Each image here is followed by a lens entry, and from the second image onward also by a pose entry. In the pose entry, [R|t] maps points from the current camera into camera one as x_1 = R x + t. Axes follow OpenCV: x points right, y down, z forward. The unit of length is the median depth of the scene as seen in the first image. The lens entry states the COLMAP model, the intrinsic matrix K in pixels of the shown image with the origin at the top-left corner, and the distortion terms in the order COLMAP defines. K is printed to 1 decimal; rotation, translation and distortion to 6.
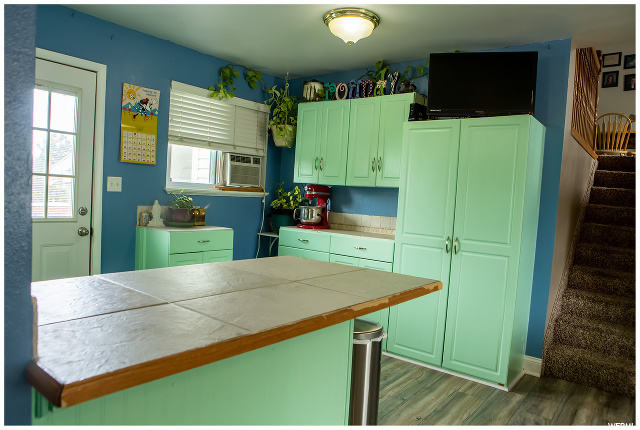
lens RADIAL K [[439.6, 0, 320.0], [0, 439.6, 215.0], [0, 0, 1]] dist [-0.033597, 0.003079]
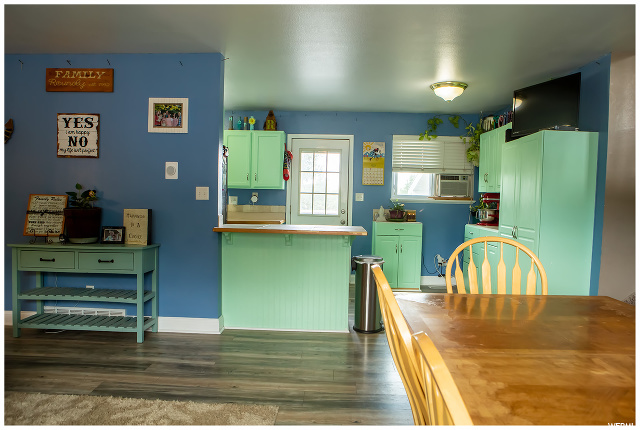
lens RADIAL K [[439.6, 0, 320.0], [0, 439.6, 215.0], [0, 0, 1]] dist [-0.033597, 0.003079]
pose [[0.621234, -0.008364, -0.783581, 0.808471], [-0.030001, 0.998956, -0.034448, 0.067465], [0.783051, 0.044908, 0.620334, -0.257593]]
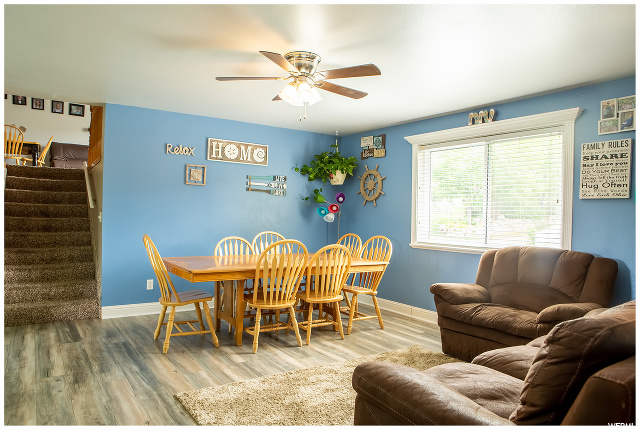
lens RADIAL K [[439.6, 0, 320.0], [0, 439.6, 215.0], [0, 0, 1]] dist [-0.033597, 0.003079]
pose [[0.317236, -0.060712, 0.946401, -0.380400], [0.046098, 0.997756, 0.048554, -0.008331], [-0.947226, 0.028224, 0.319323, -0.387384]]
